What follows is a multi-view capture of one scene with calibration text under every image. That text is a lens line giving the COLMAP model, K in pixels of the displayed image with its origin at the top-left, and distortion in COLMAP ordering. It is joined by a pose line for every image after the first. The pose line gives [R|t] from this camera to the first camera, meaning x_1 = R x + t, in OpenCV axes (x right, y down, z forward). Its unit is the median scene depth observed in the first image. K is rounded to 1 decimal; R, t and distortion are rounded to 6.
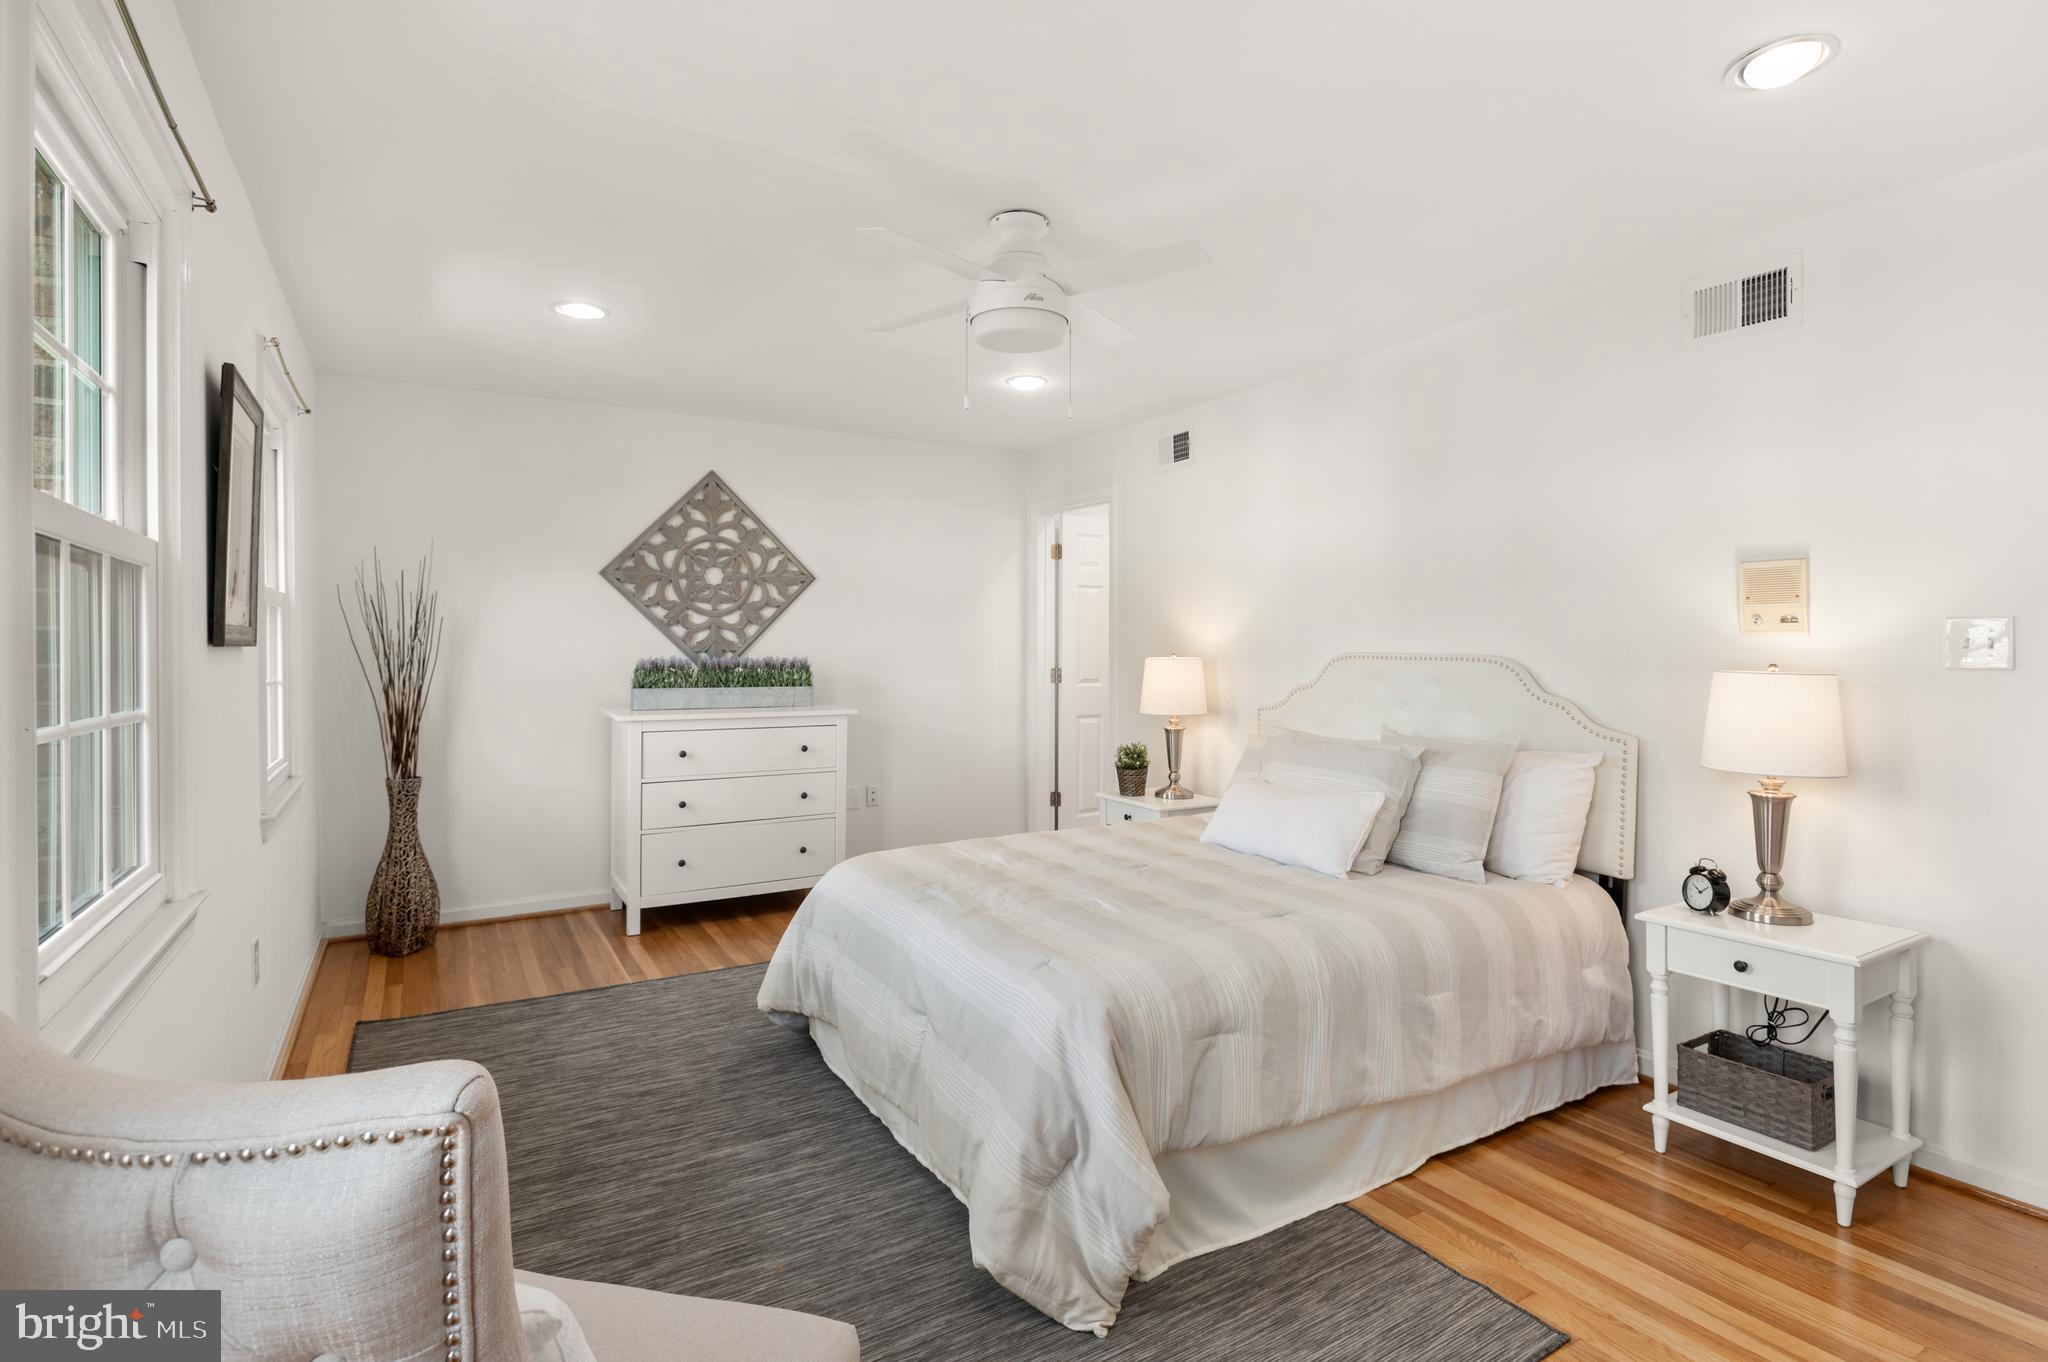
lens RADIAL K [[999.3, 0, 1030.0], [0, 999.3, 649.7], [0, 0, 1]] dist [-0.010589, -0.000534]
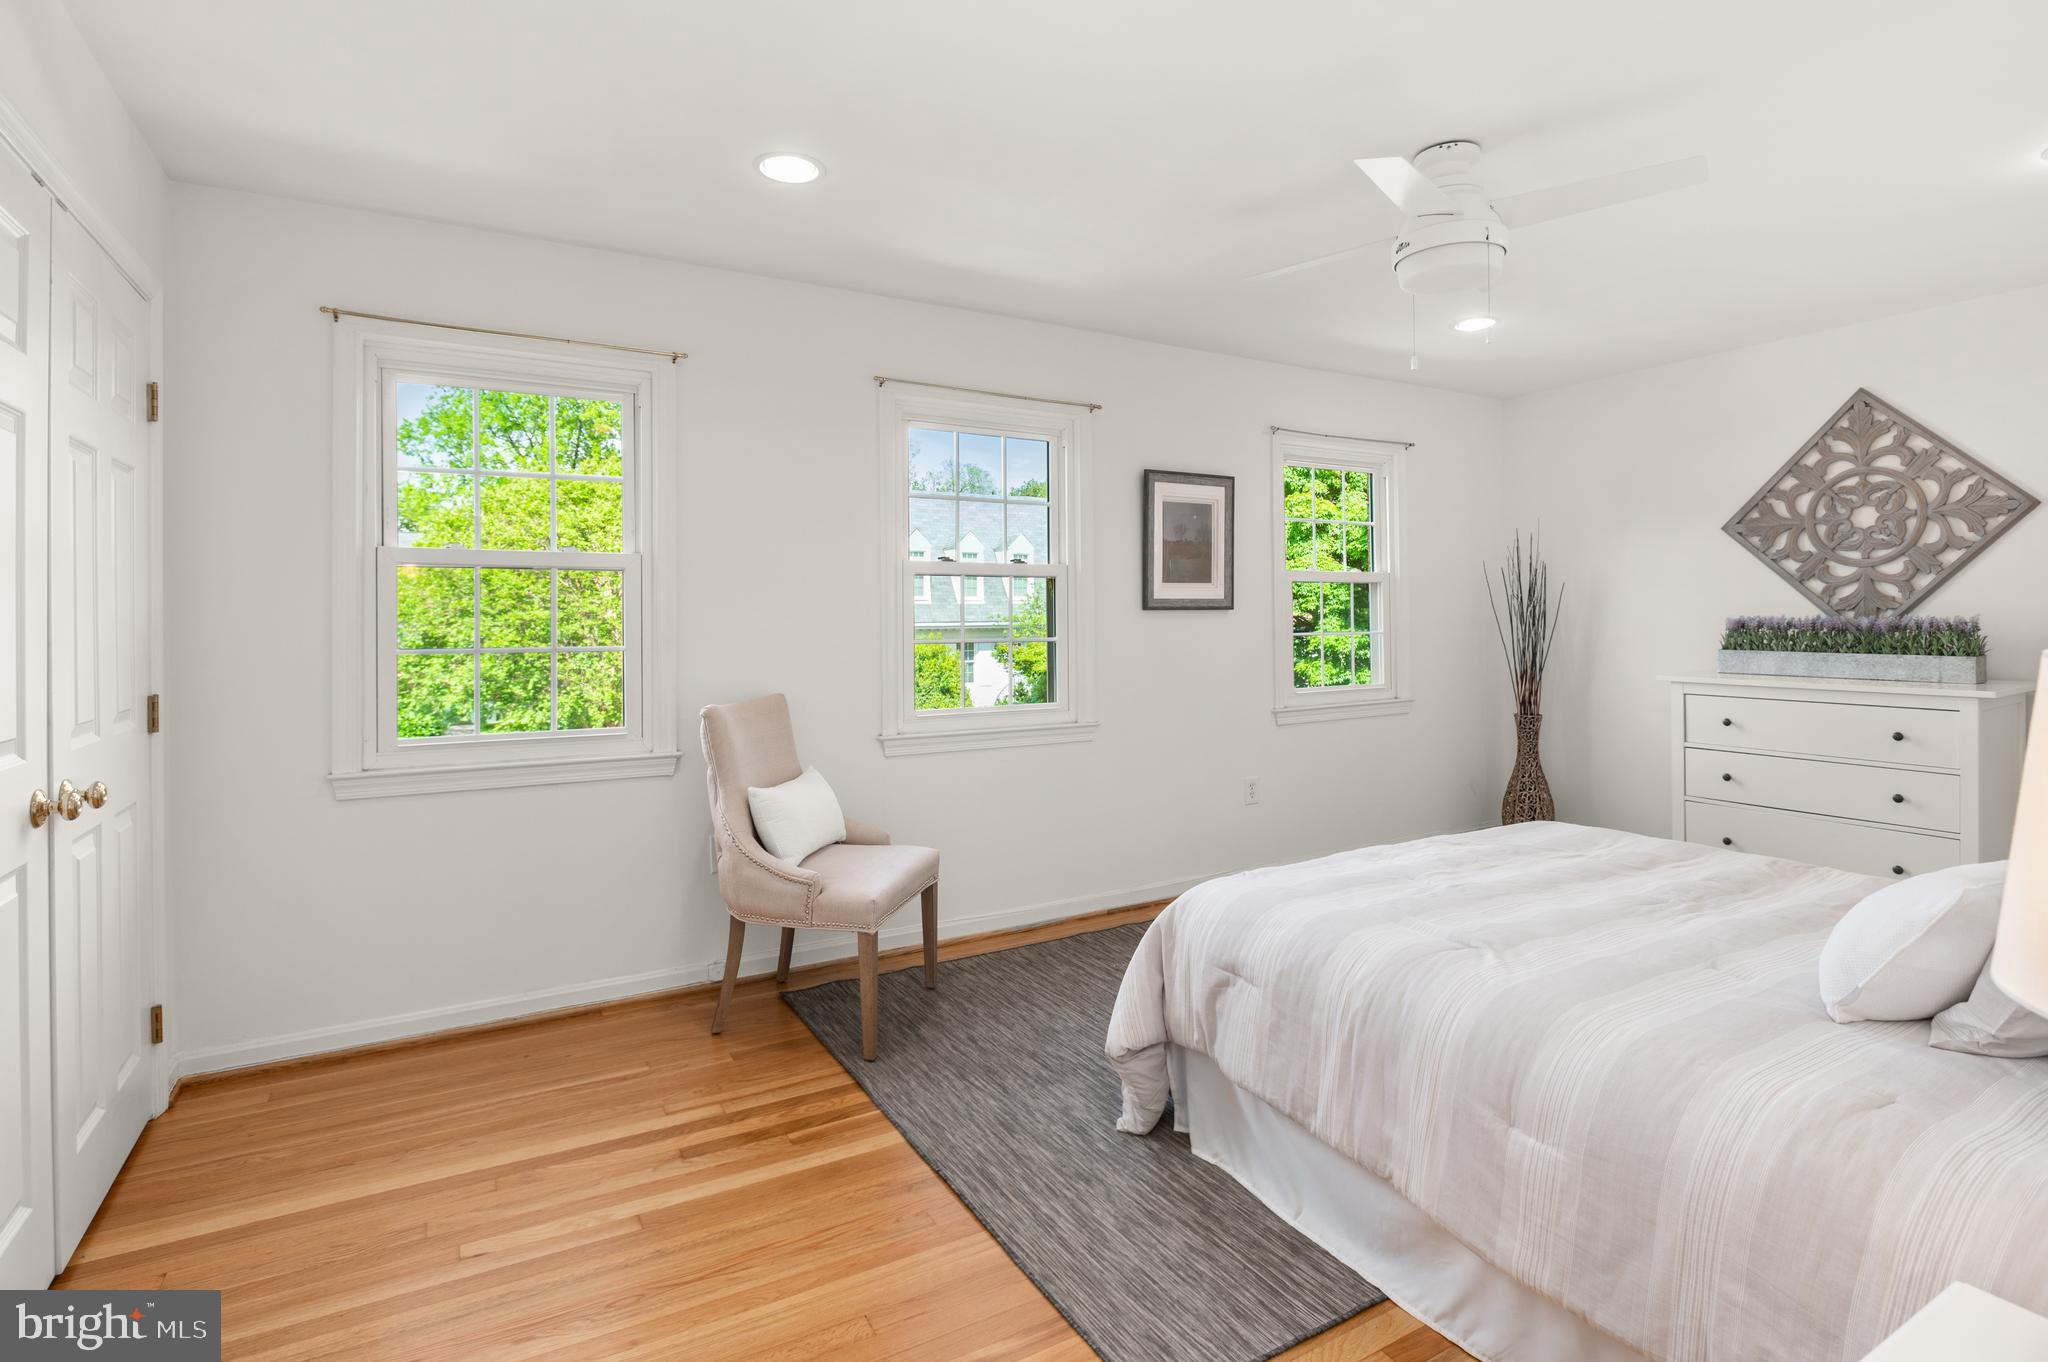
lens RADIAL K [[1010.5, 0, 1033.6], [0, 1010.5, 615.0], [0, 0, 1]] dist [-0.001280, -0.000190]
pose [[-0.023555, -0.002264, -0.999720, 0.527520], [0.004959, 0.999985, -0.002381, 0.004832], [0.999710, -0.005014, -0.023543, 0.344286]]
